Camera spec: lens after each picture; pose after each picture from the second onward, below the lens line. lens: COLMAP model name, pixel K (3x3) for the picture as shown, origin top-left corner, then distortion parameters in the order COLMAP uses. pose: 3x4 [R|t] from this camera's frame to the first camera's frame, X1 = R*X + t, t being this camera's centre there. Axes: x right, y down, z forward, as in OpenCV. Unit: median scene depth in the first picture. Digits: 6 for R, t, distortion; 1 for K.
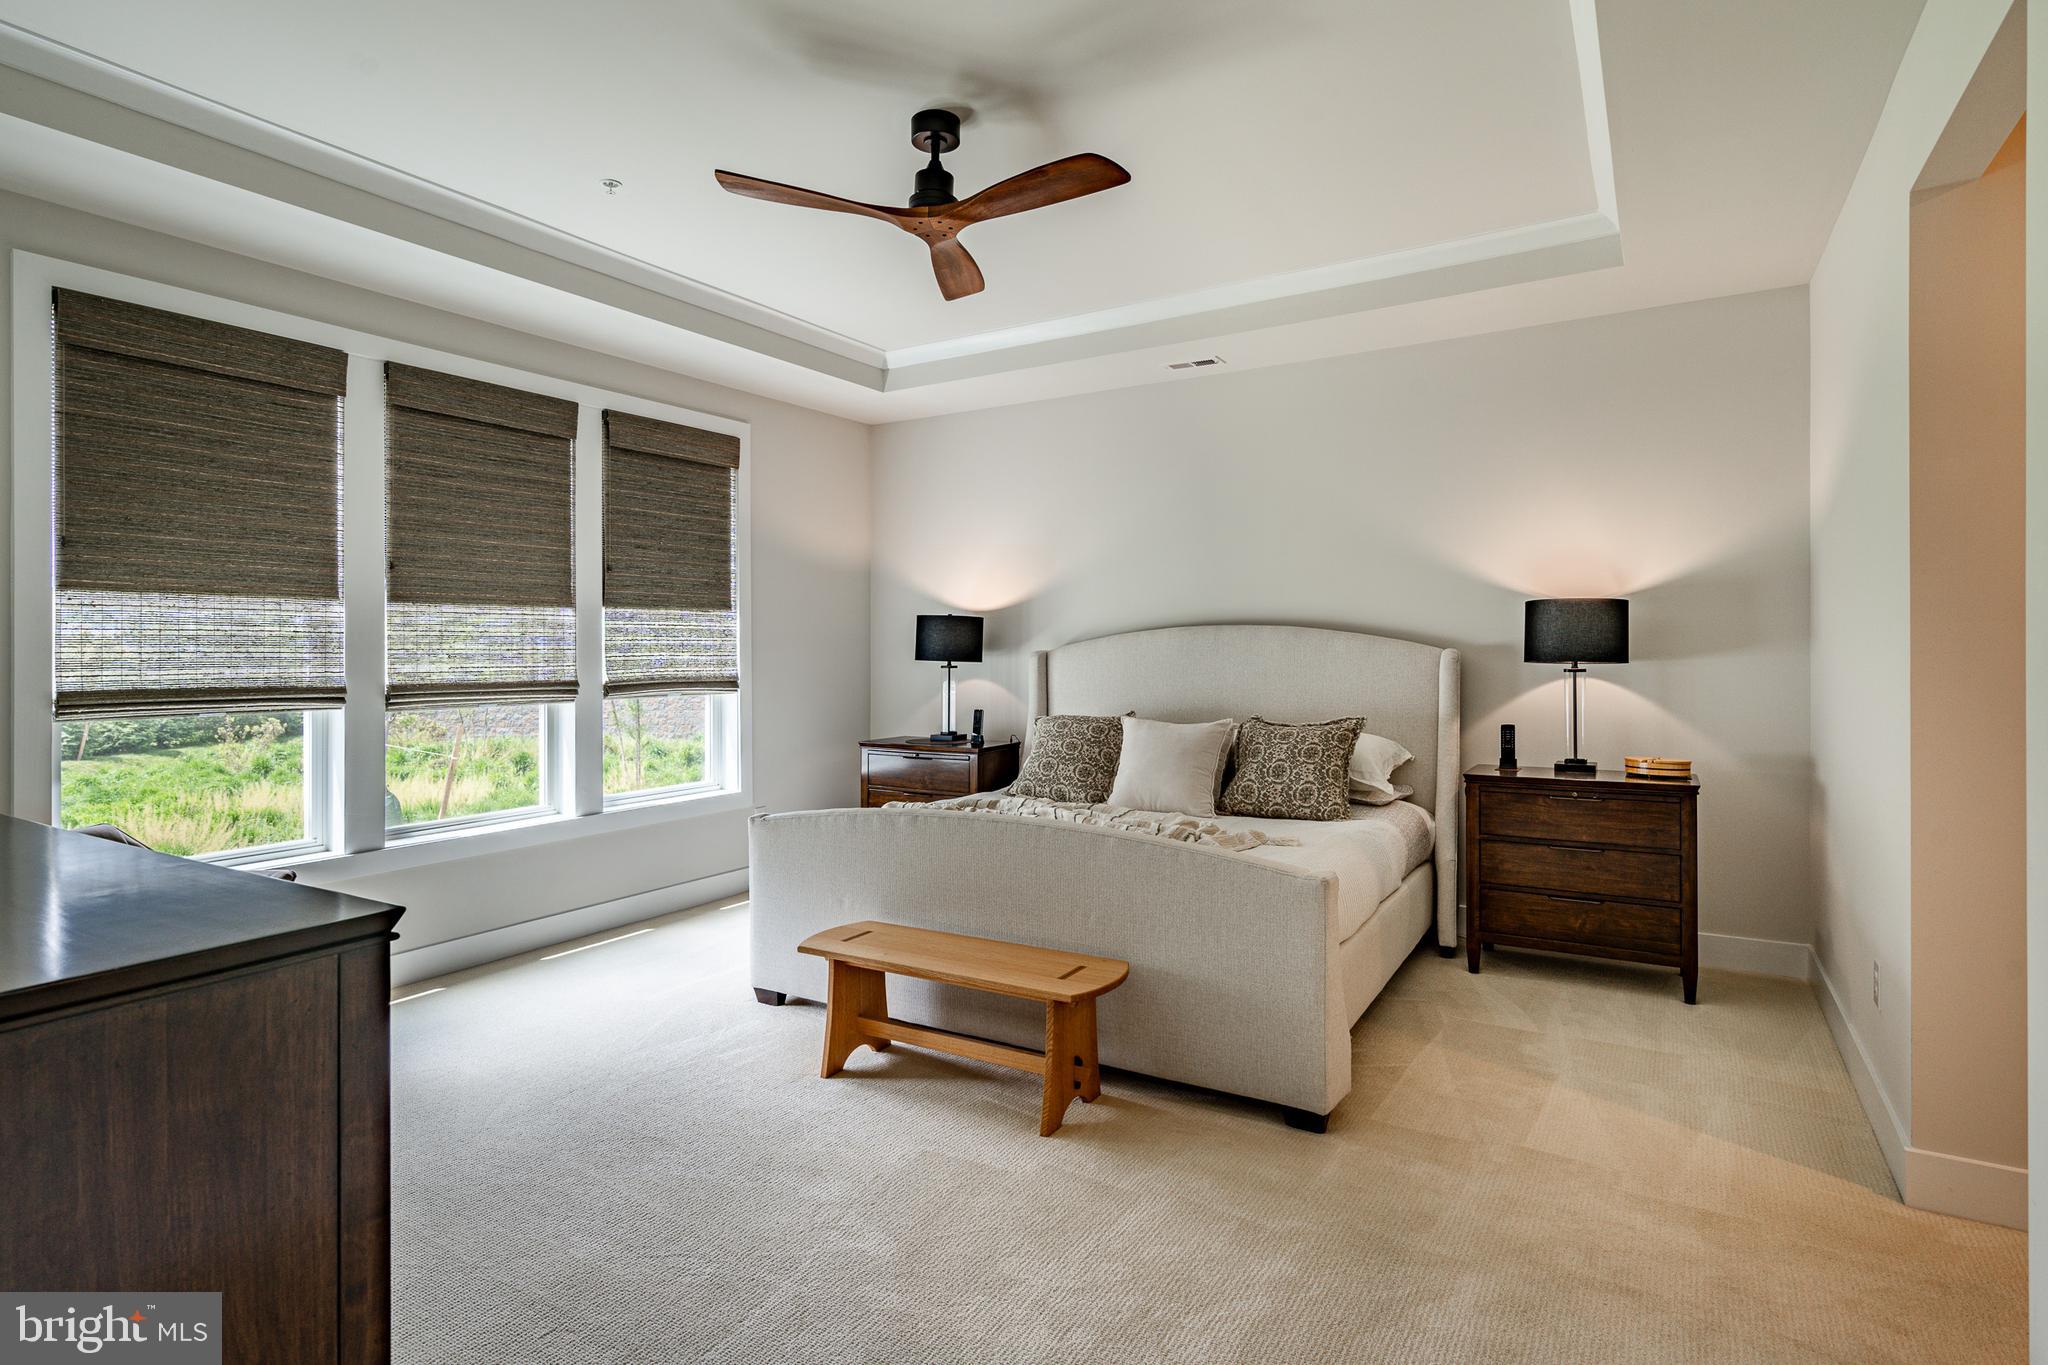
lens RADIAL K [[1046.4, 0, 1018.9], [0, 1046.4, 652.4], [0, 0, 1]] dist [0.003530, 0.000707]
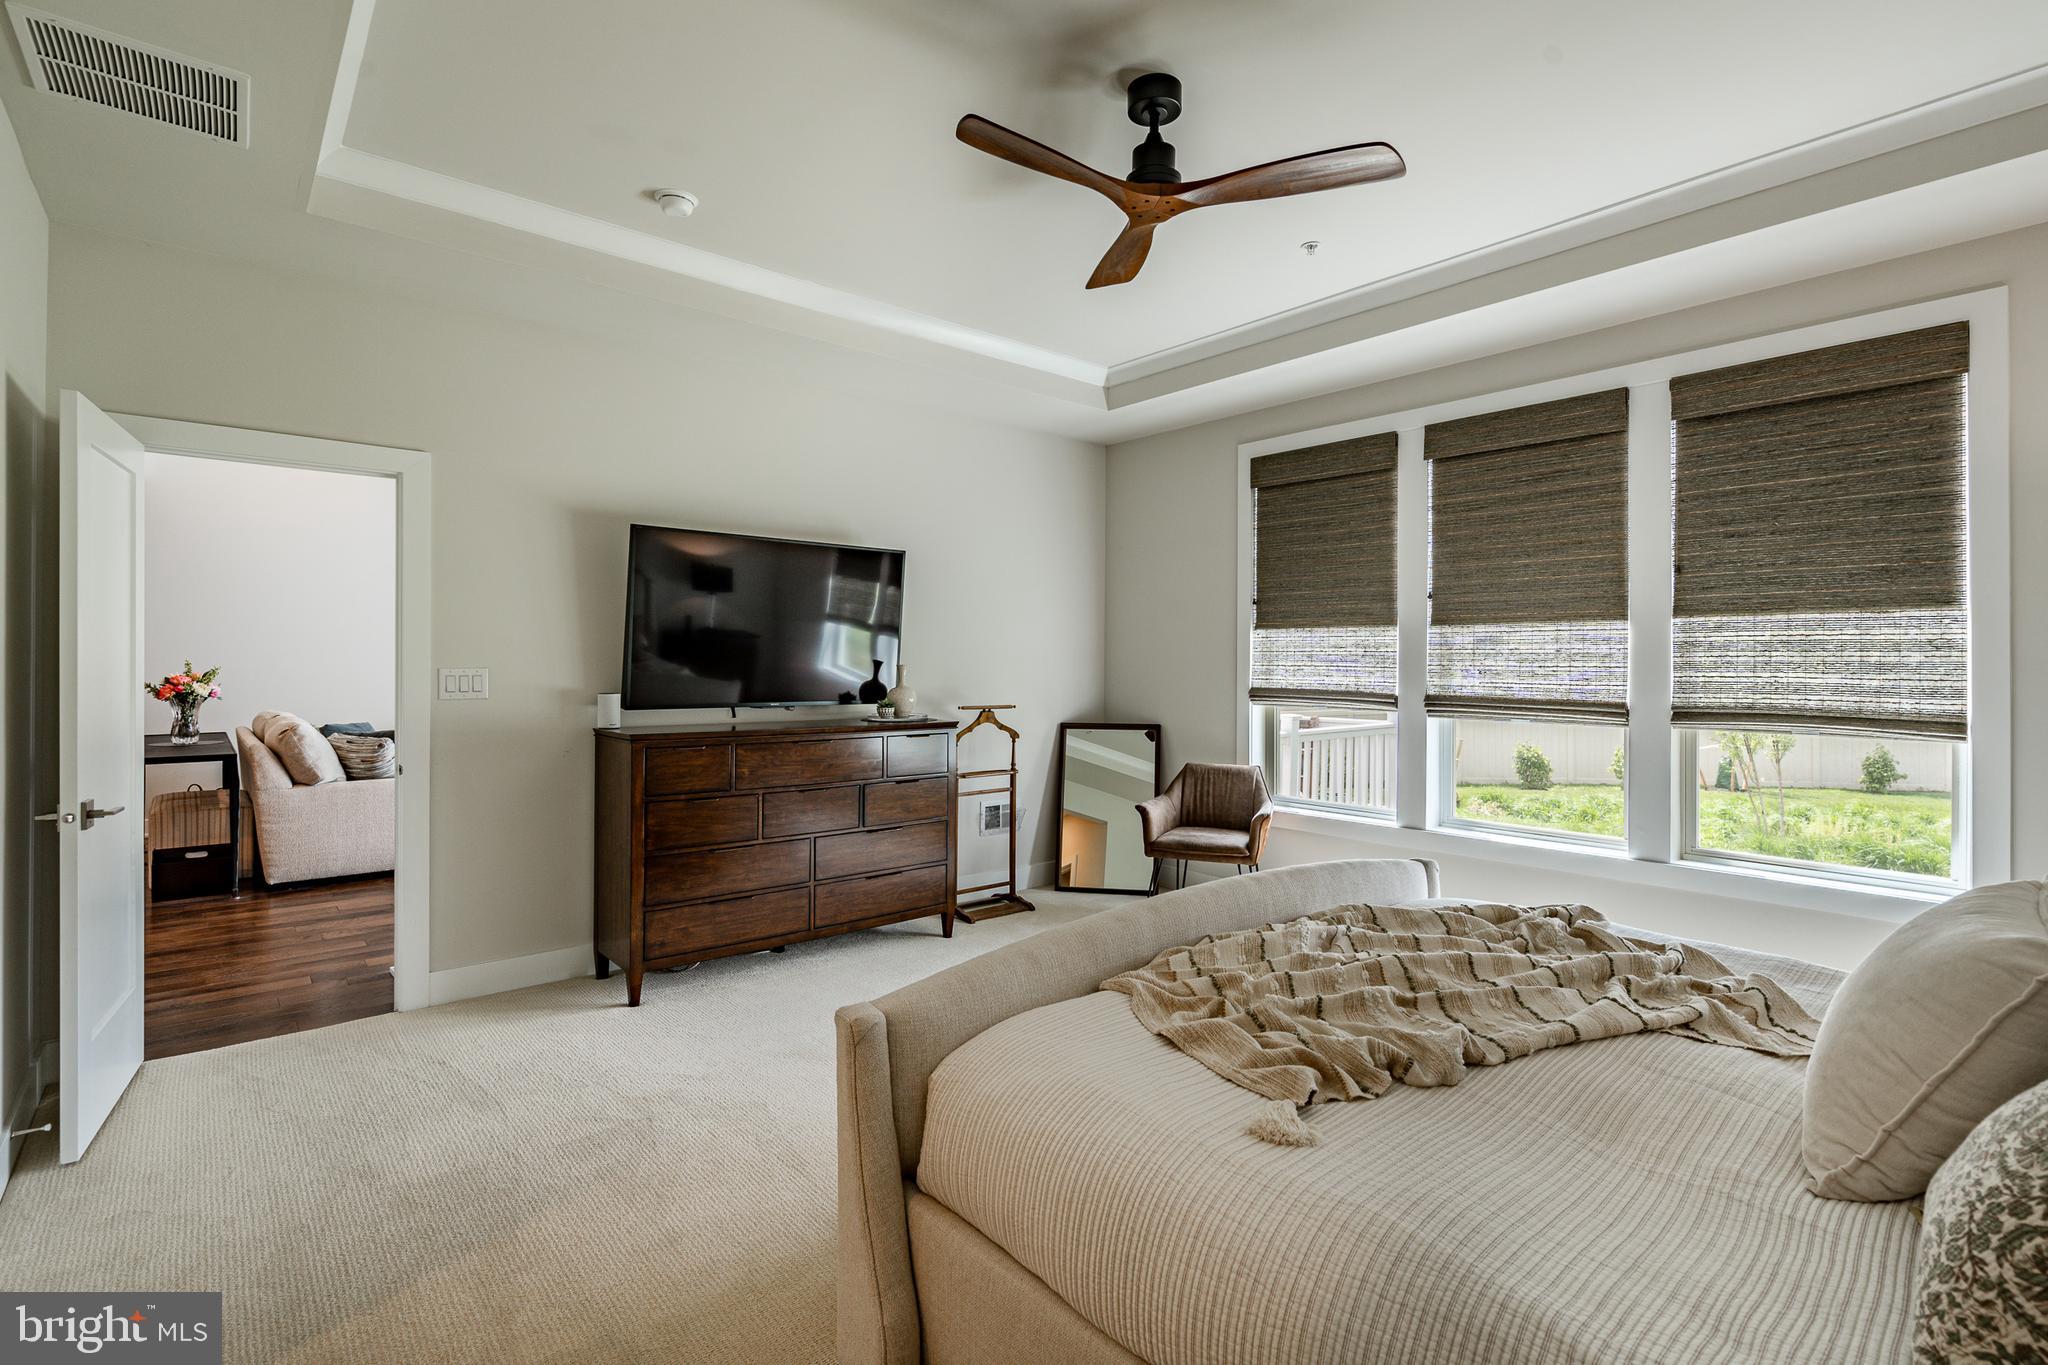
lens RADIAL K [[960.2, 0, 1021.7], [0, 960.2, 666.9], [0, 0, 1]] dist [-0.000074, 0.000018]
pose [[-0.308943, 0.005130, -0.951067, 0.519367], [-0.011009, 0.999899, 0.008969, -0.004950], [0.951017, 0.013241, -0.308855, 0.792469]]
